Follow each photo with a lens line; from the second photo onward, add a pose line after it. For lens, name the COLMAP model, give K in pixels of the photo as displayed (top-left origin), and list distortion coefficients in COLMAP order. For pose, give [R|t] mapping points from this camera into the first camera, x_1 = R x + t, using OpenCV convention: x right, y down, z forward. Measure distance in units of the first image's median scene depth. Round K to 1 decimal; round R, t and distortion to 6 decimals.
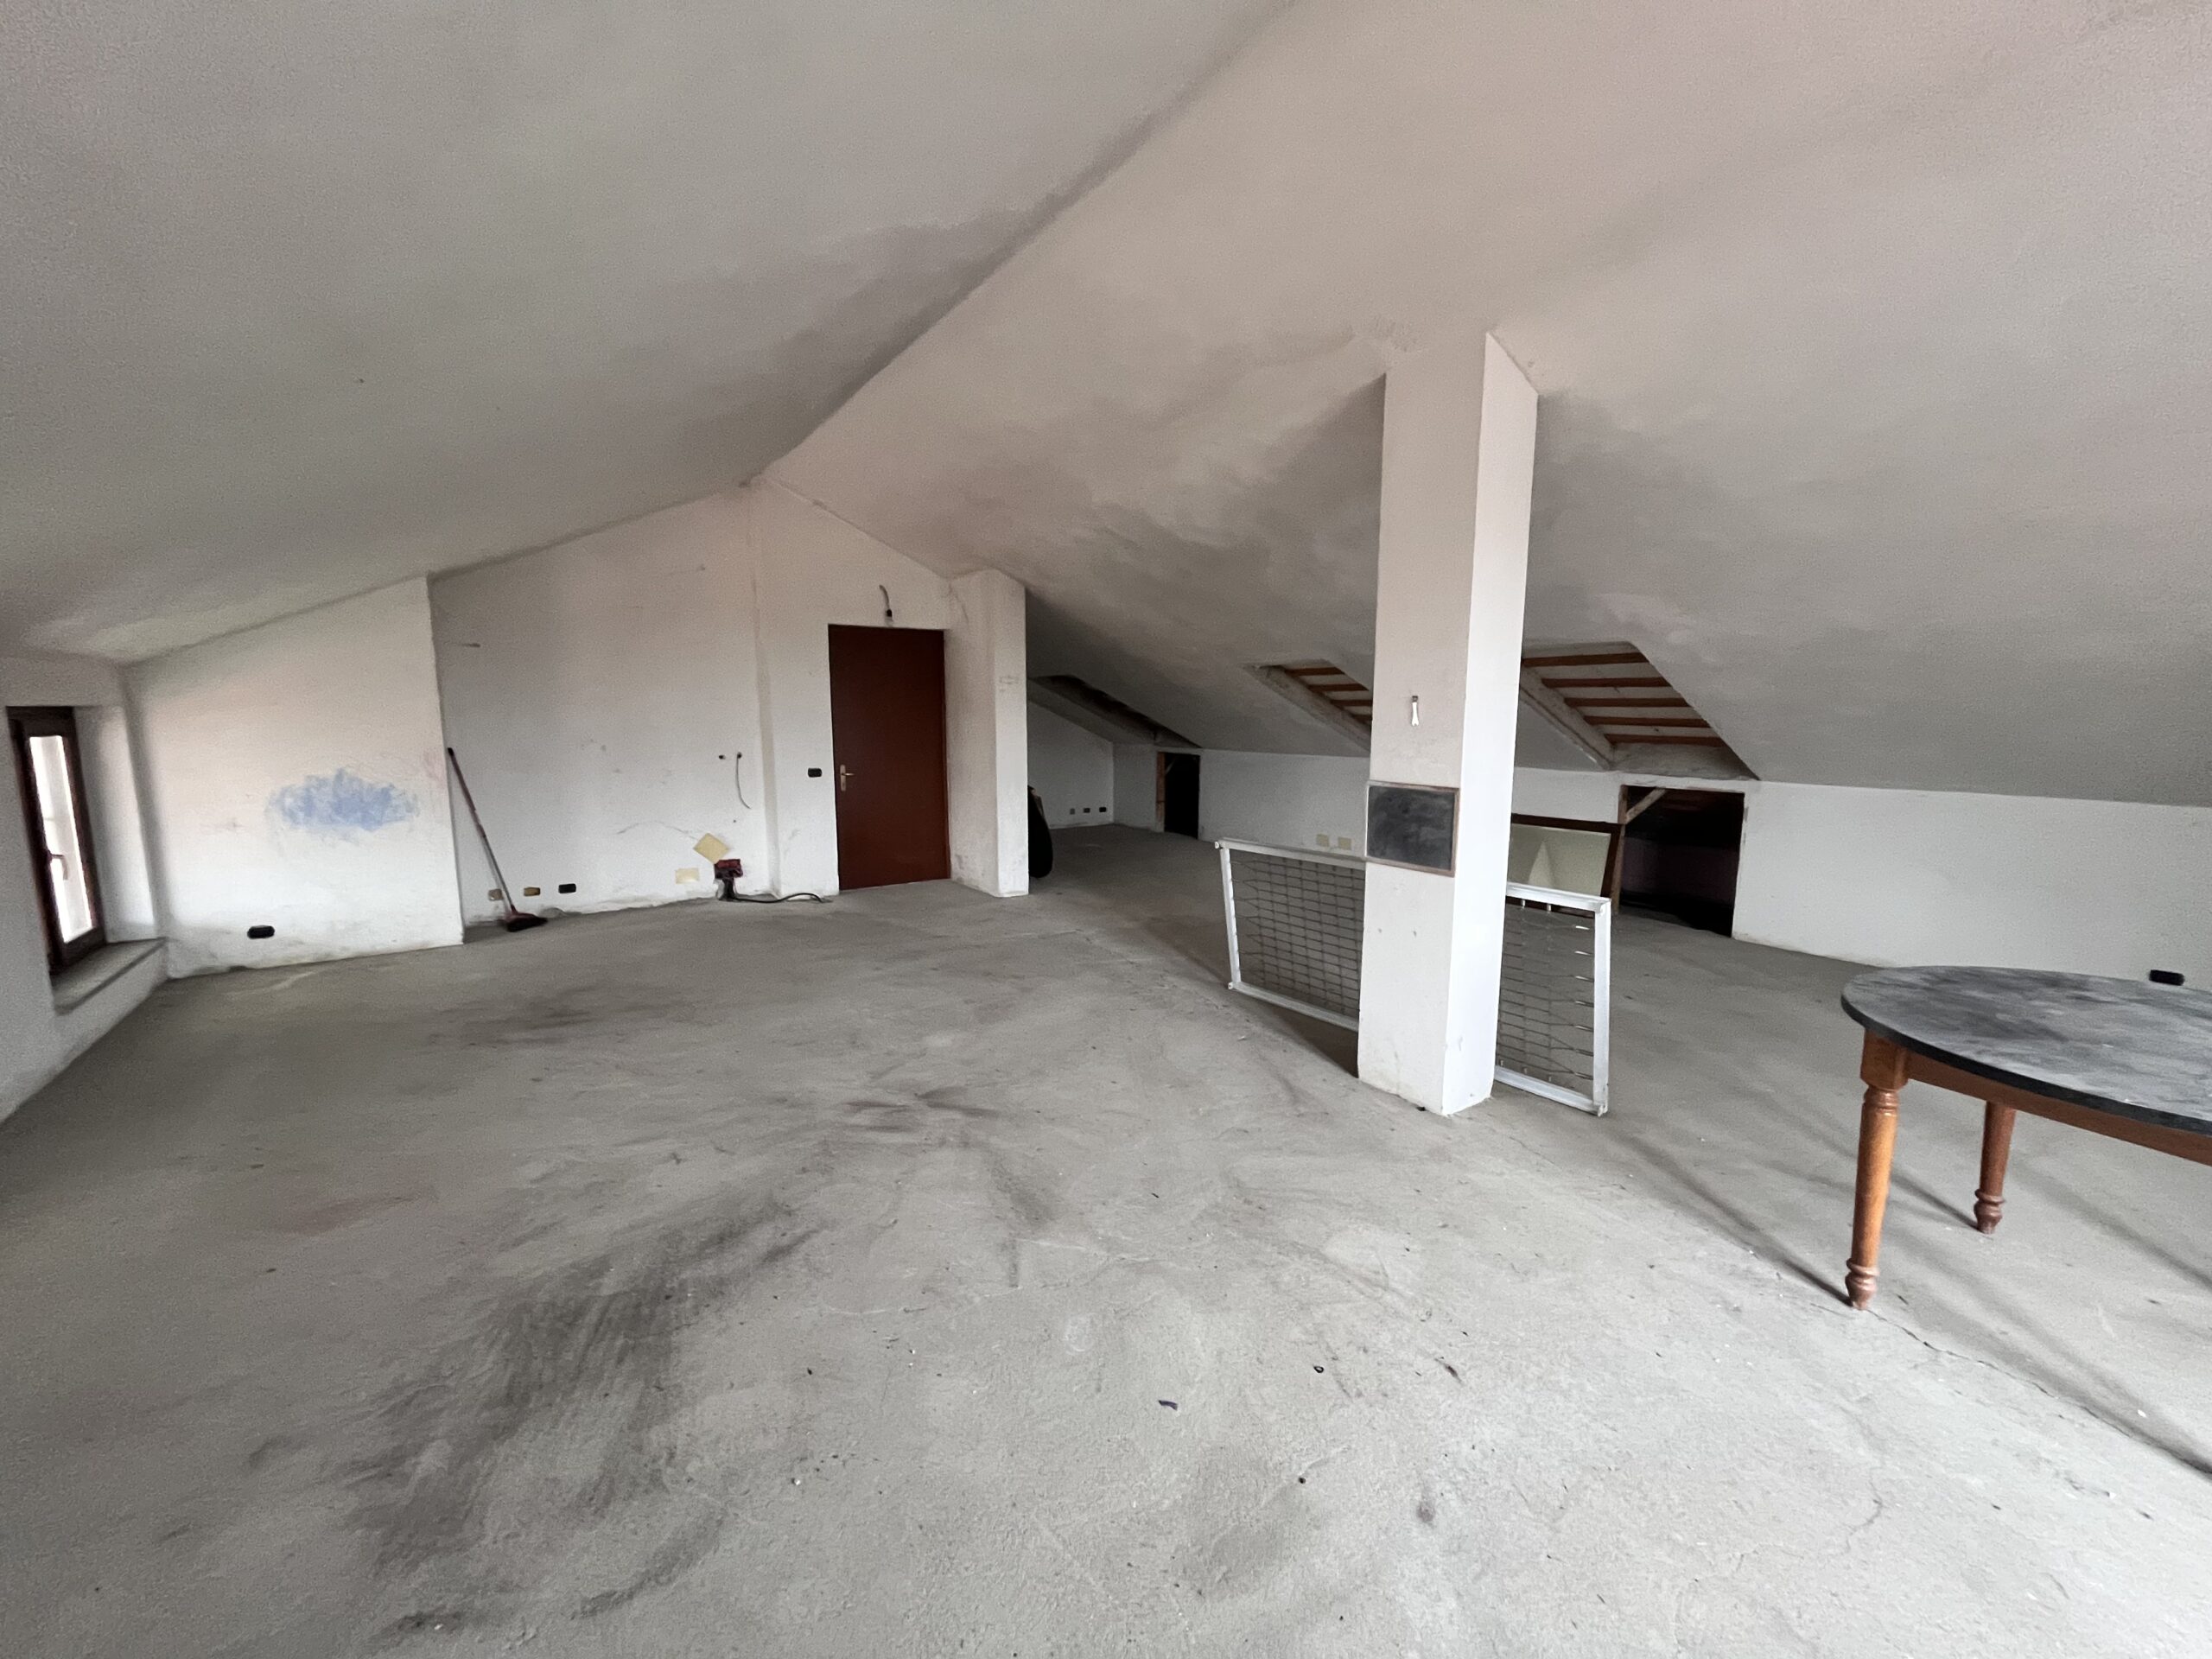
lens RADIAL K [[887.4, 0, 1105.4], [0, 887.4, 832.8], [0, 0, 1]] dist [-0.003651, 0.000357]
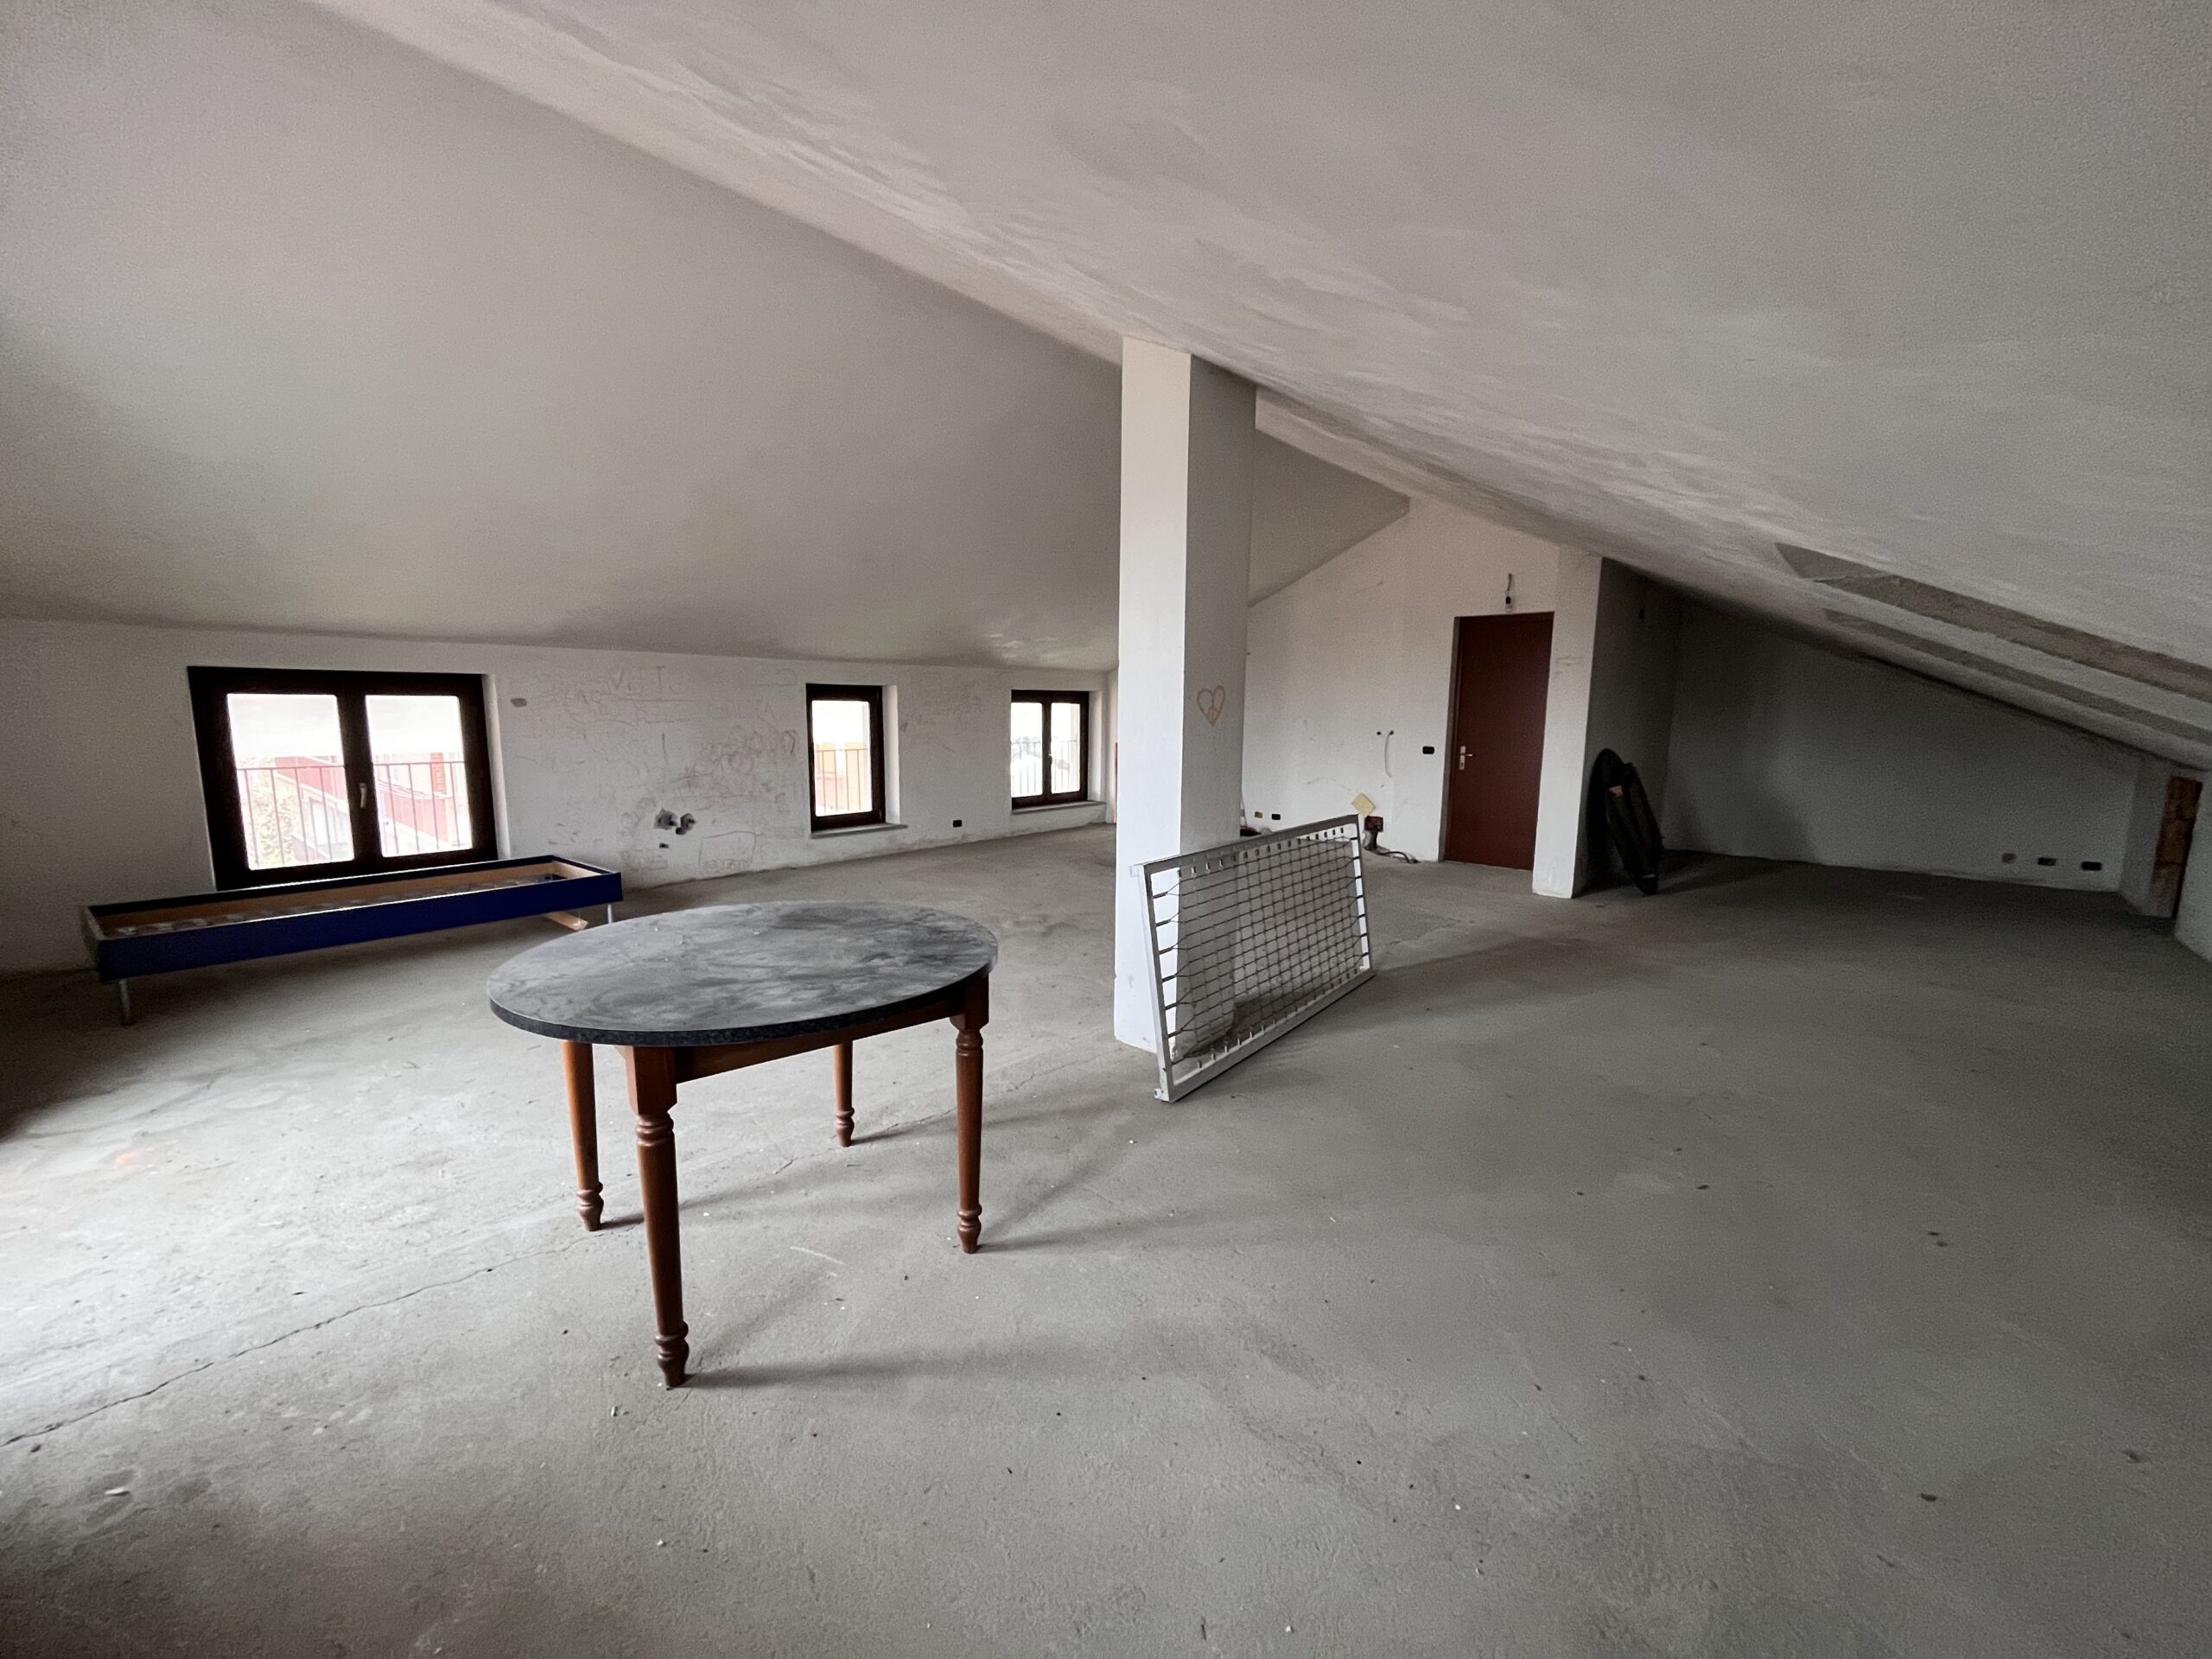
lens RADIAL K [[887.4, 0, 1107.1], [0, 887.4, 834.0], [0, 0, 1]] dist [-0.003651, 0.000357]
pose [[0.253770, 0.143221, -0.956602, 0.969836], [-0.145918, 0.983327, 0.108513, -0.037102], [0.956195, 0.112048, 0.270438, 0.452911]]
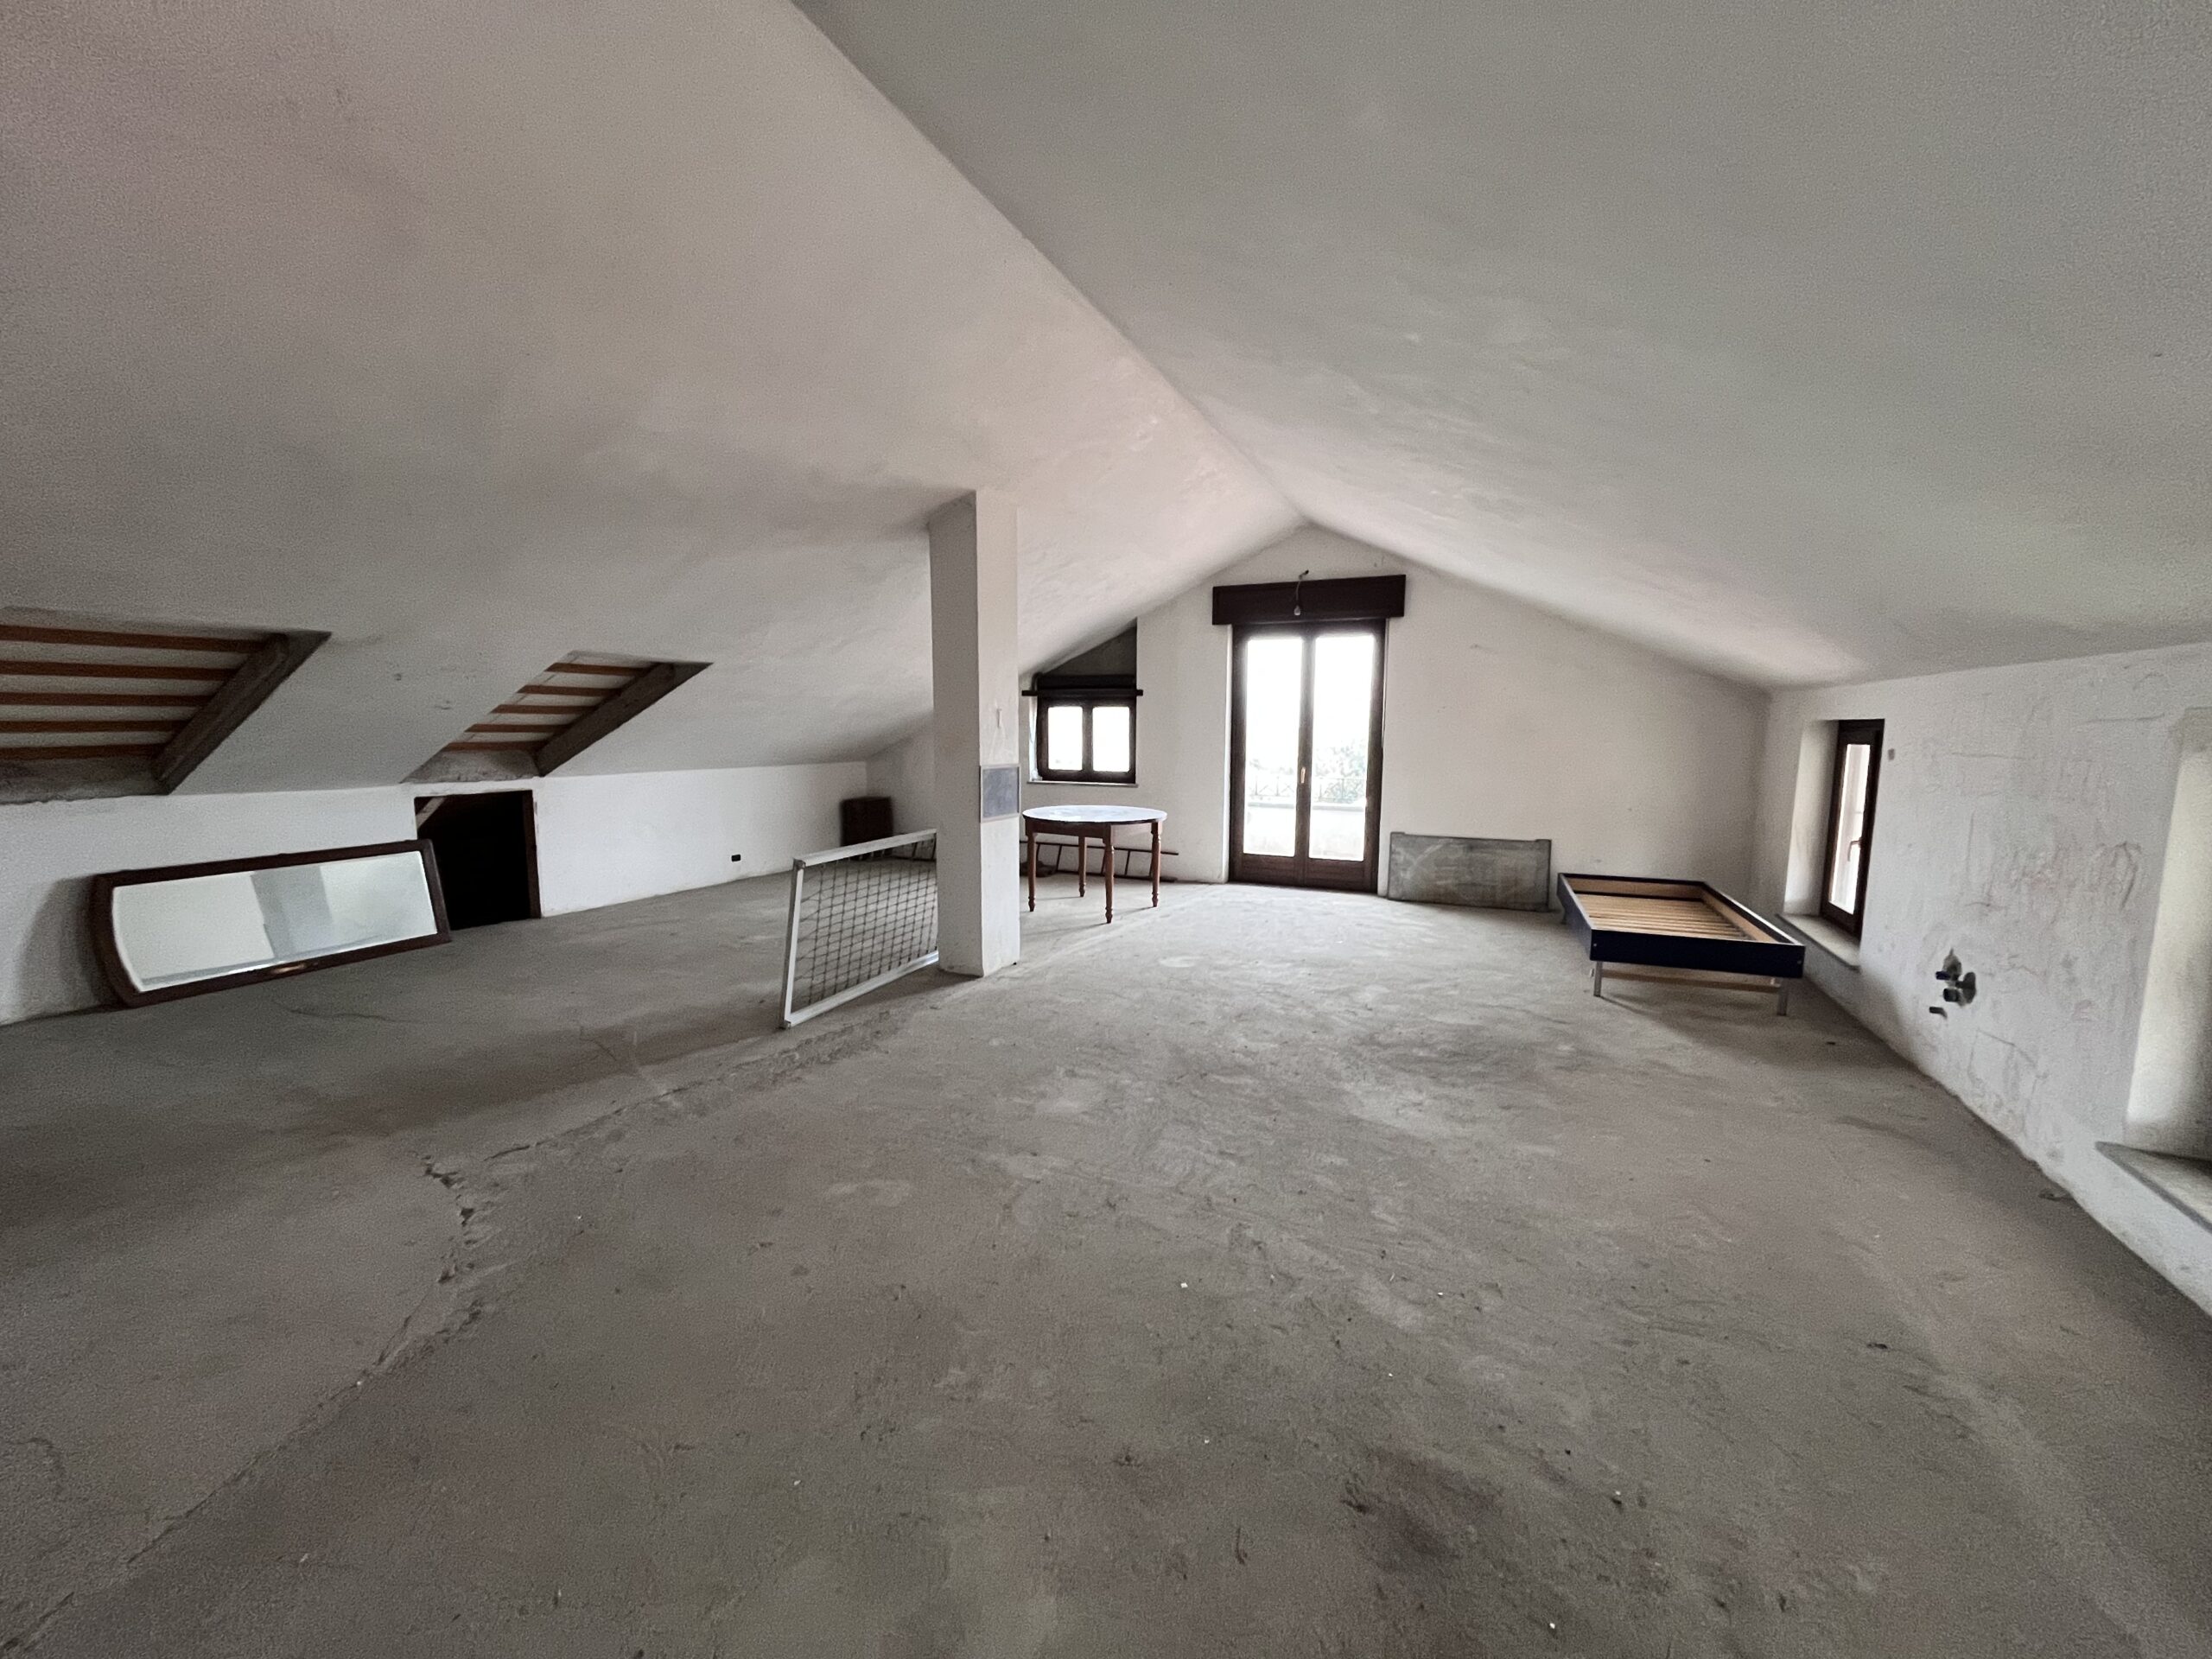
lens RADIAL K [[887.4, 0, 1106.3], [0, 887.4, 833.4], [0, 0, 1]] dist [-0.003651, 0.000357]
pose [[-0.516299, -0.106851, 0.849717, -0.758504], [0.112373, 0.975155, 0.190904, -0.148410], [-0.849004, 0.194049, -0.491464, 1.124685]]
